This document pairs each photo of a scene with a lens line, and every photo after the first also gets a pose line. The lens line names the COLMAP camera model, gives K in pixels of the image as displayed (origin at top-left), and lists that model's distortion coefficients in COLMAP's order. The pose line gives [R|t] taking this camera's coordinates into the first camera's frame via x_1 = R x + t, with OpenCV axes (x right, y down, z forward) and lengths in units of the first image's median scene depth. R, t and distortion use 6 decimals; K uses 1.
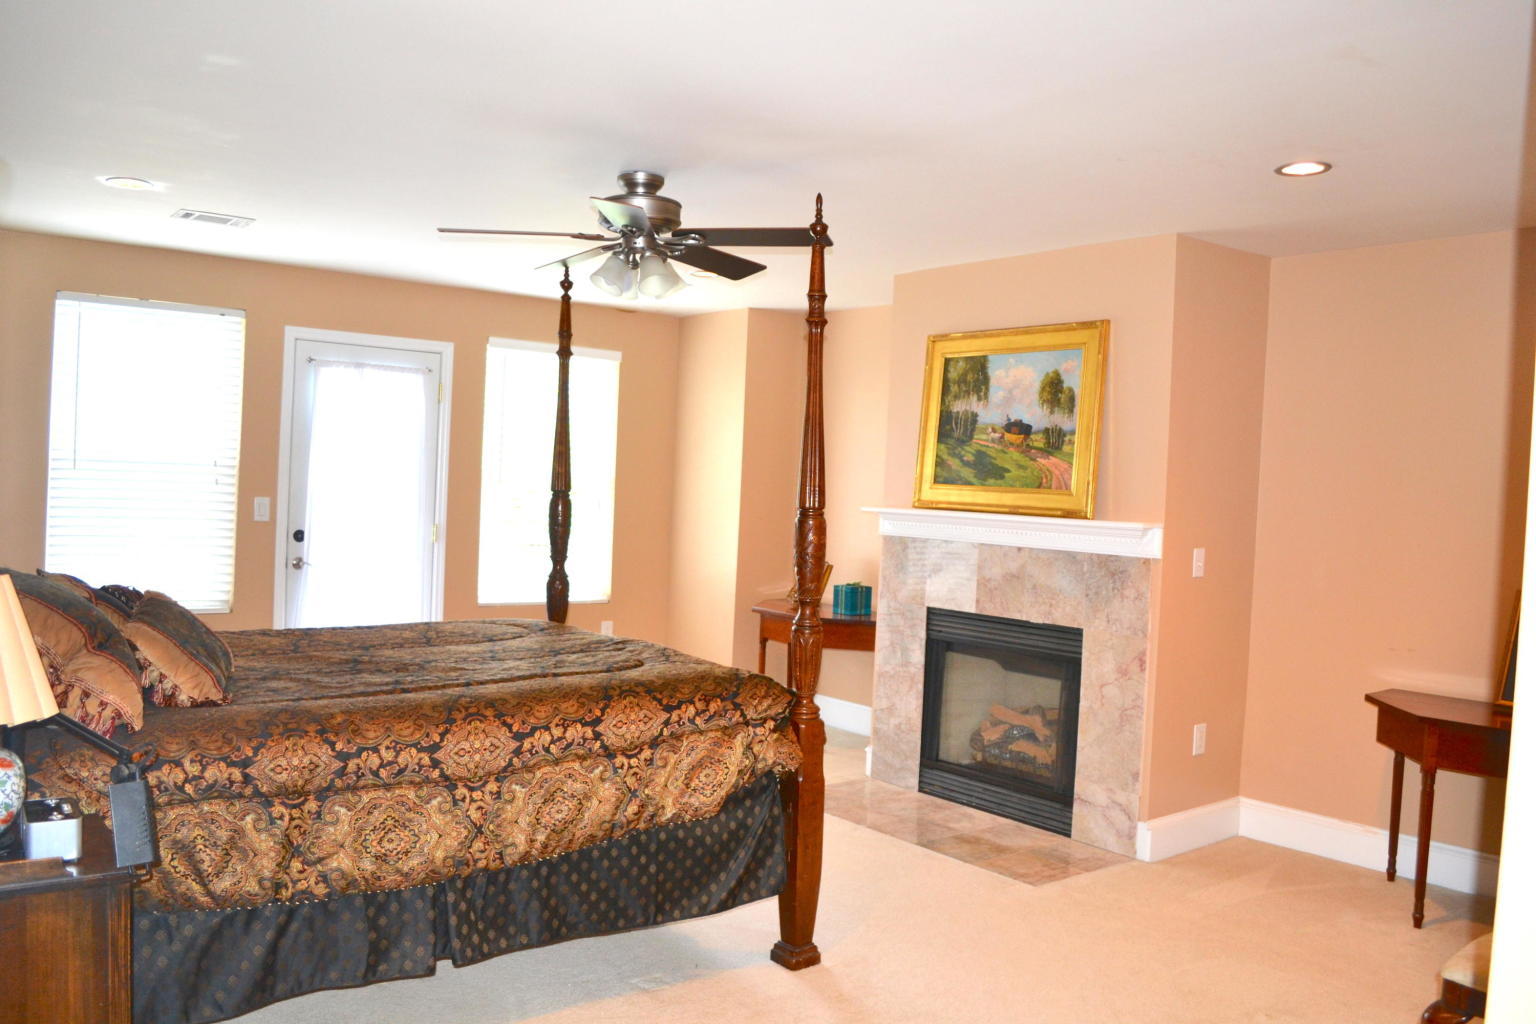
lens RADIAL K [[1228.5, 0, 759.9], [0, 1228.5, 513.7], [0, 0, 1]] dist [-0.082424, 0.012037]
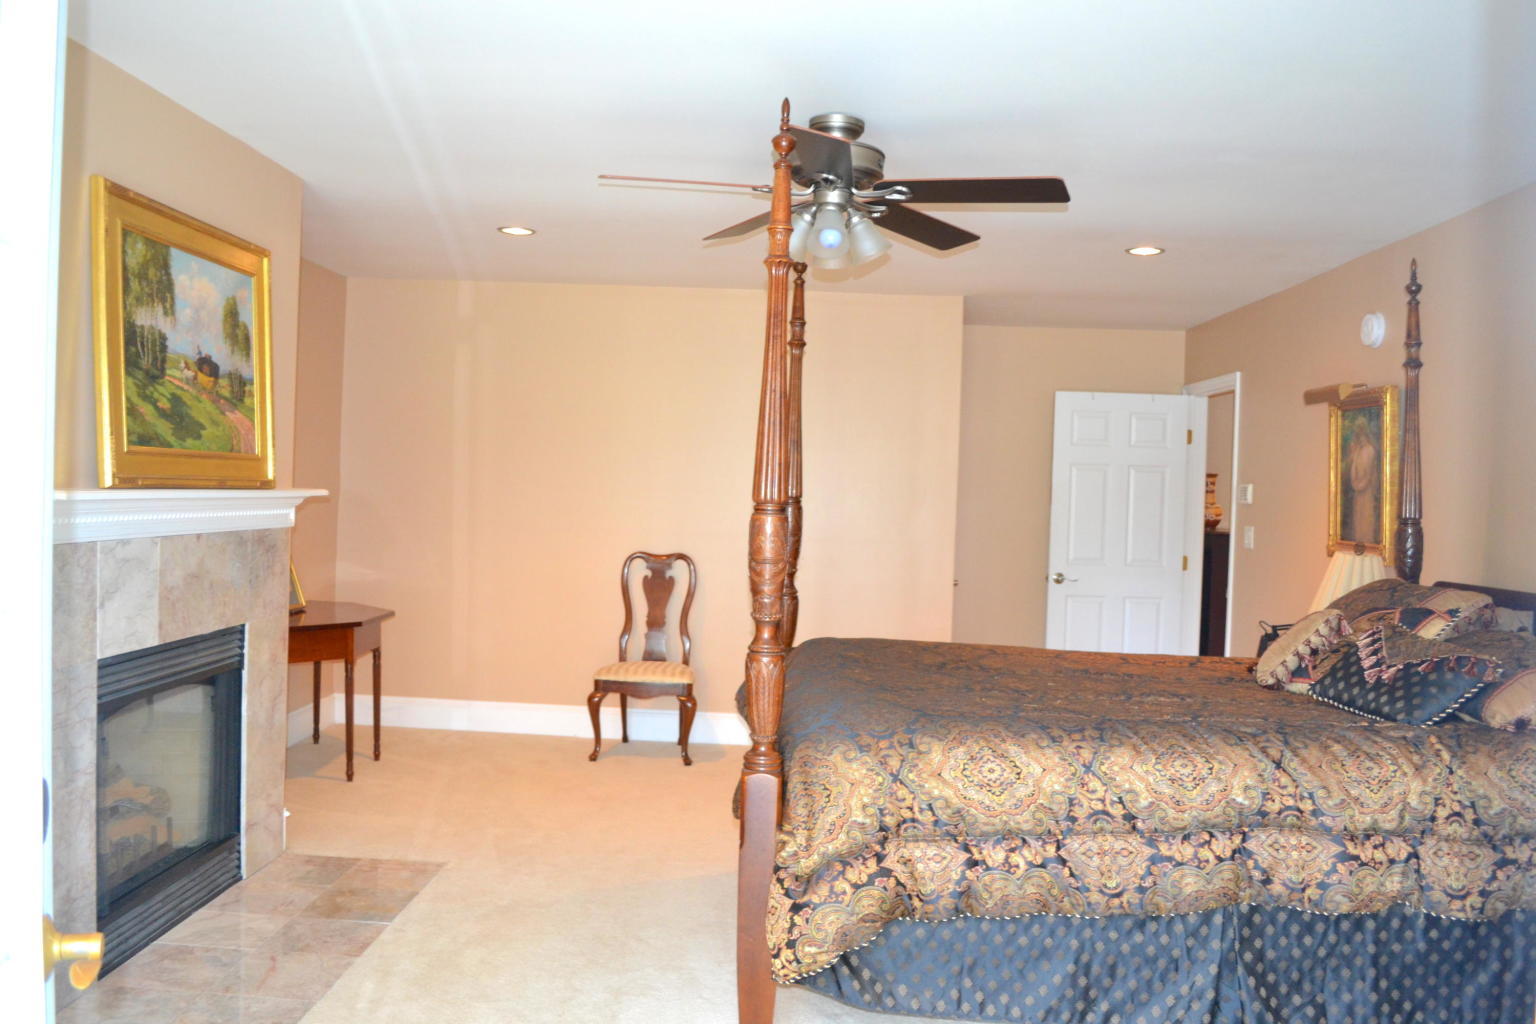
lens RADIAL K [[1228.5, 0, 765.9], [0, 1228.5, 516.3], [0, 0, 1]] dist [-0.082424, 0.012037]
pose [[-0.770302, -0.079606, 0.632691, -0.523644], [-0.045117, 0.996494, 0.070450, -0.051146], [-0.636082, 0.025723, -0.771193, 1.436642]]
